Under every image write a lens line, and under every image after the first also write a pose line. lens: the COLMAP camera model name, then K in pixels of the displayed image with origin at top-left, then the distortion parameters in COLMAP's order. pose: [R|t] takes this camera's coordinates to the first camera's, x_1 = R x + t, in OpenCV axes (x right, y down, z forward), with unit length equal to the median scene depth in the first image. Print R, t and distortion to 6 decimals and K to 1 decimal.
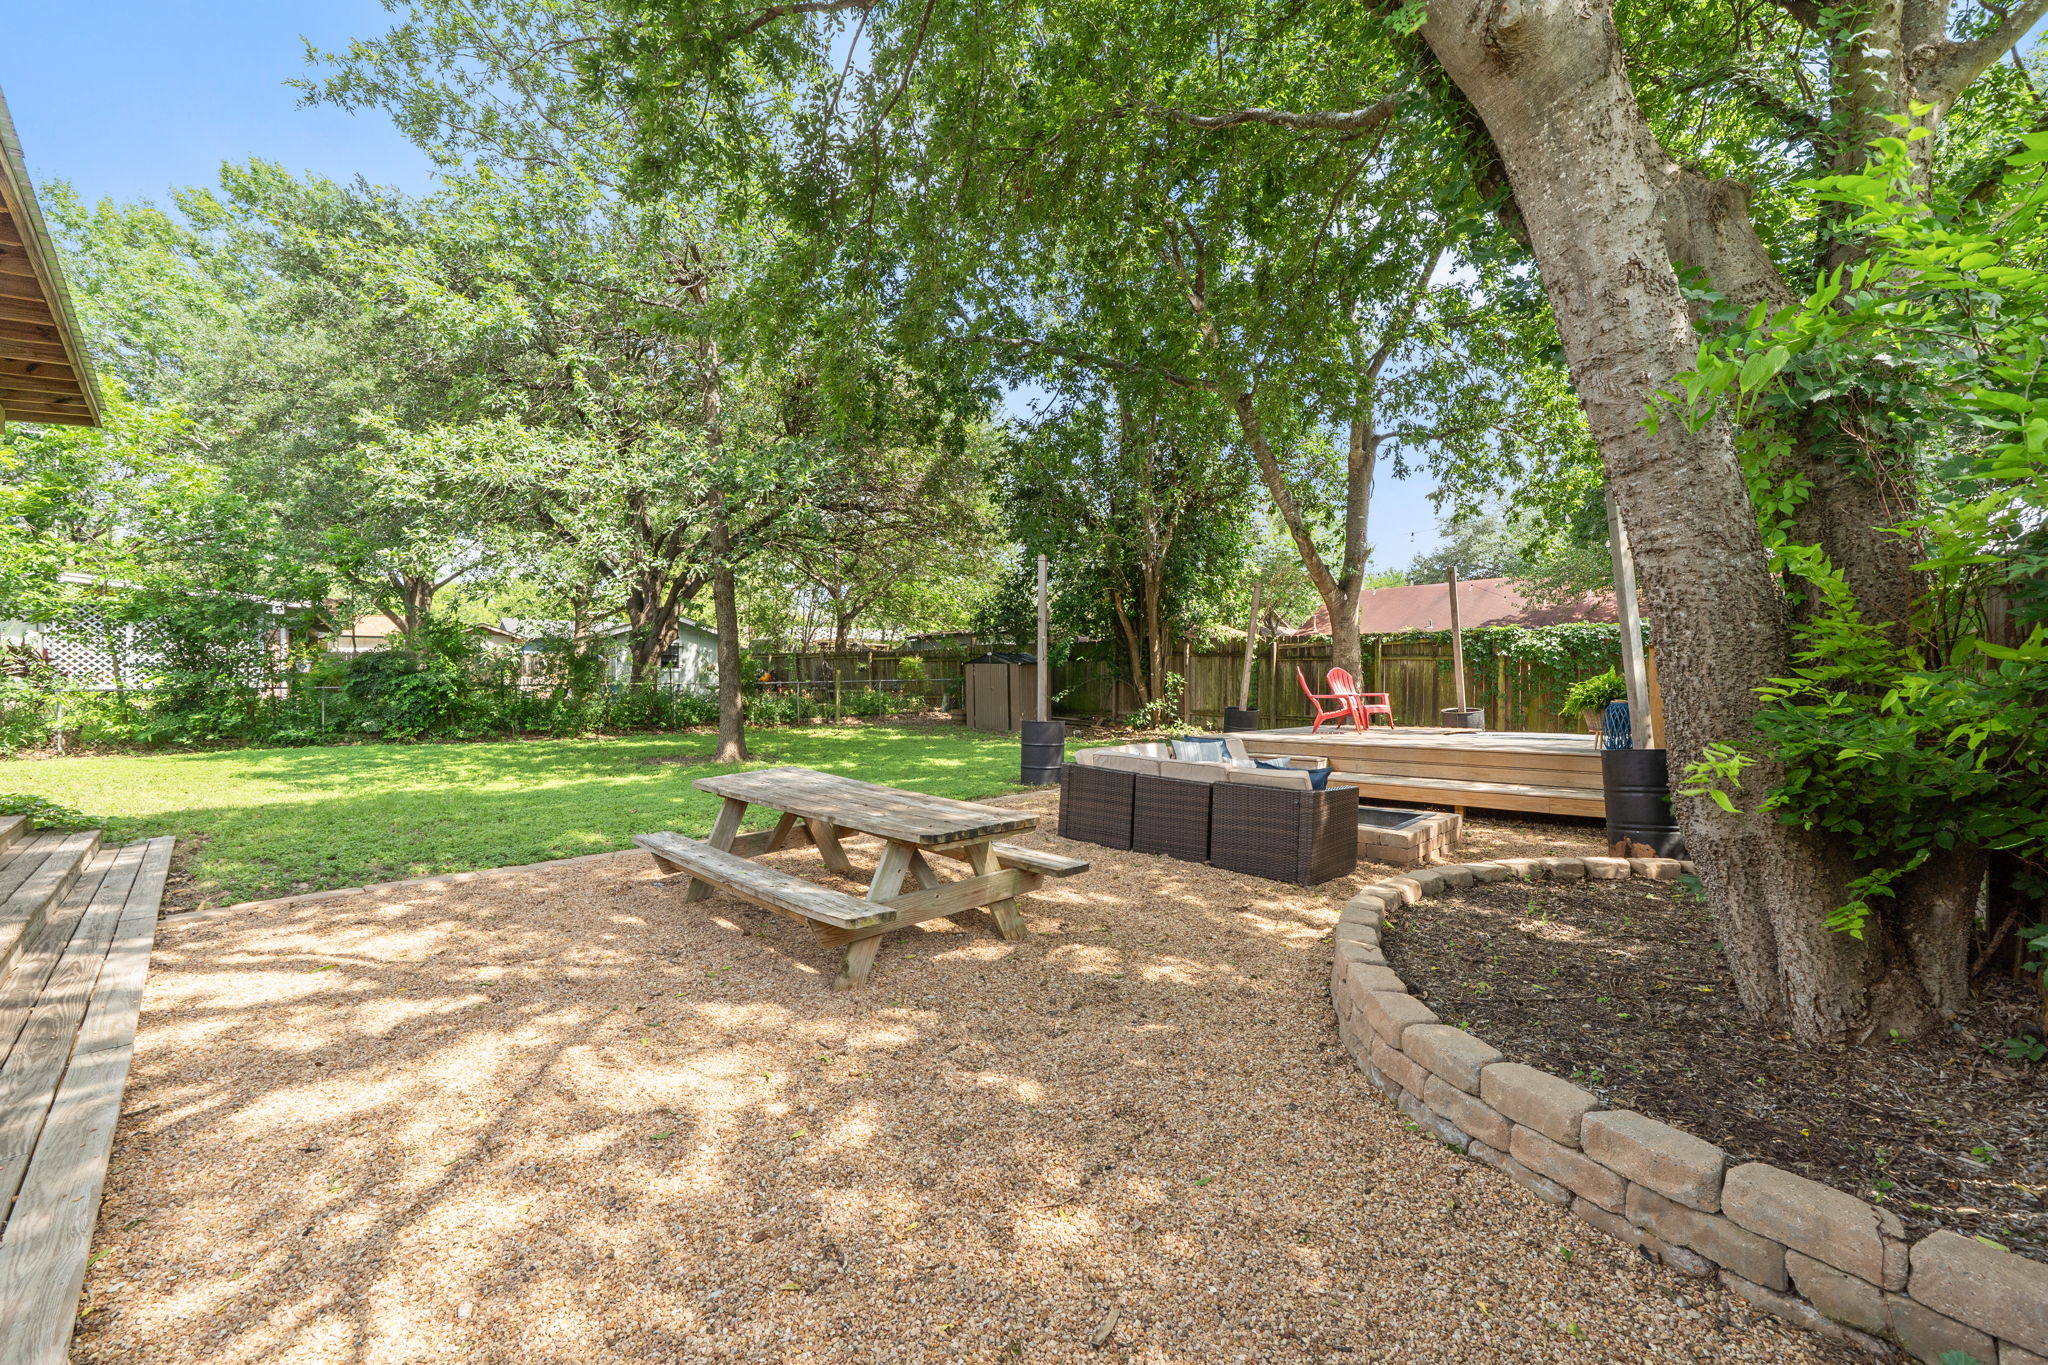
lens RADIAL K [[809.6, 0, 1024.0], [0, 809.6, 682.5], [0, 0, 1]] dist [0.001544, 0.000224]
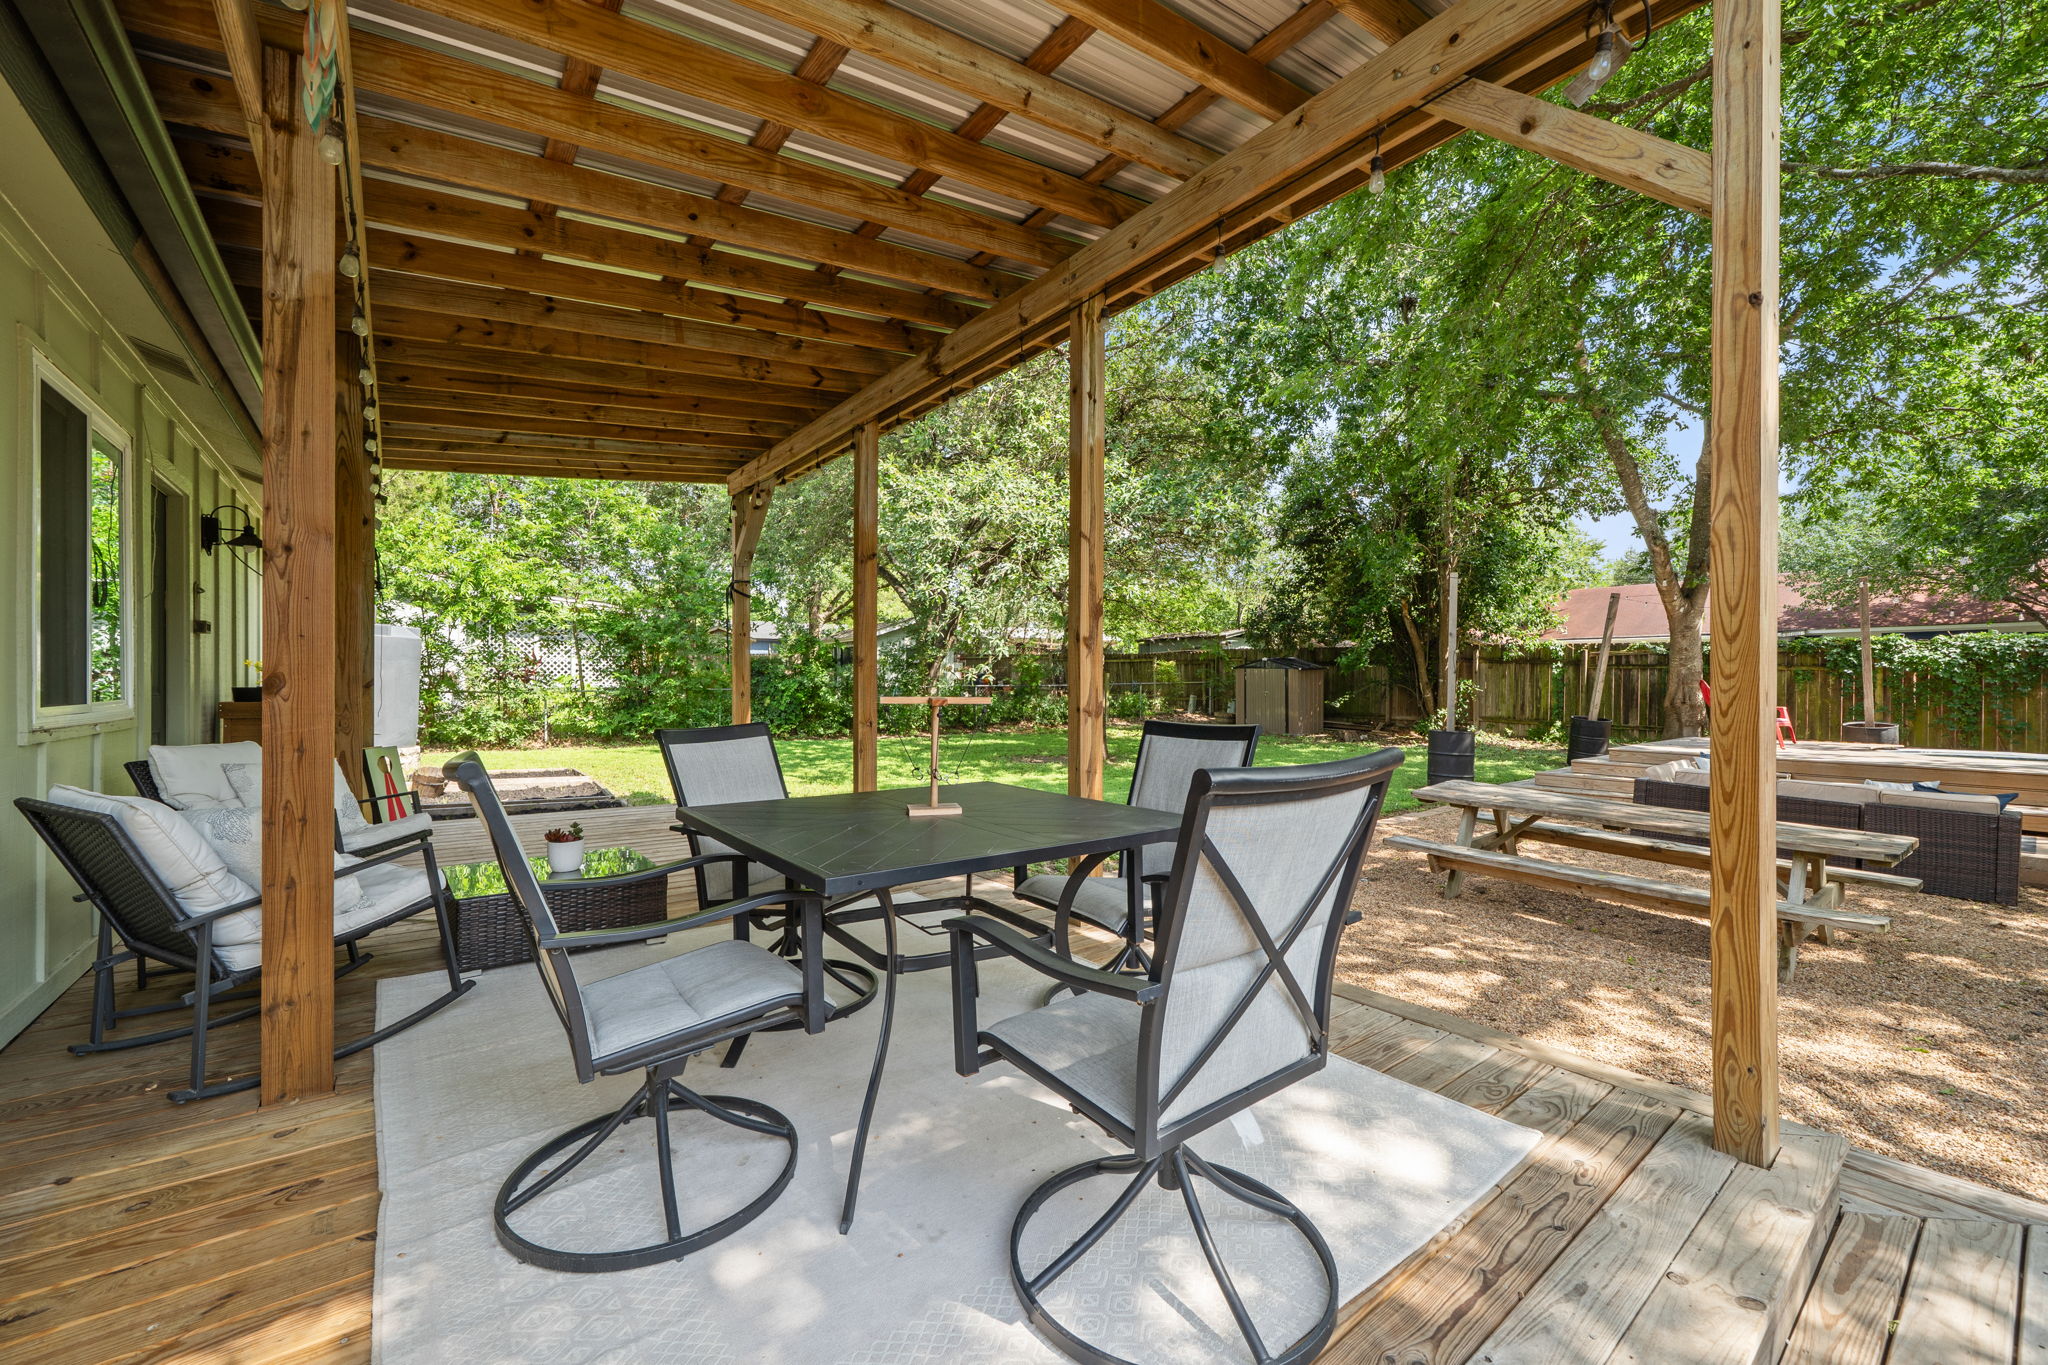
lens RADIAL K [[802.0, 0, 1034.0], [0, 802.0, 685.5], [0, 0, 1]] dist [-0.002647, -0.000006]
pose [[0.991563, 0.007861, -0.129385, -0.296523], [-0.006685, 0.999932, 0.009522, -0.014001], [0.129451, -0.008577, 0.991549, -0.072717]]
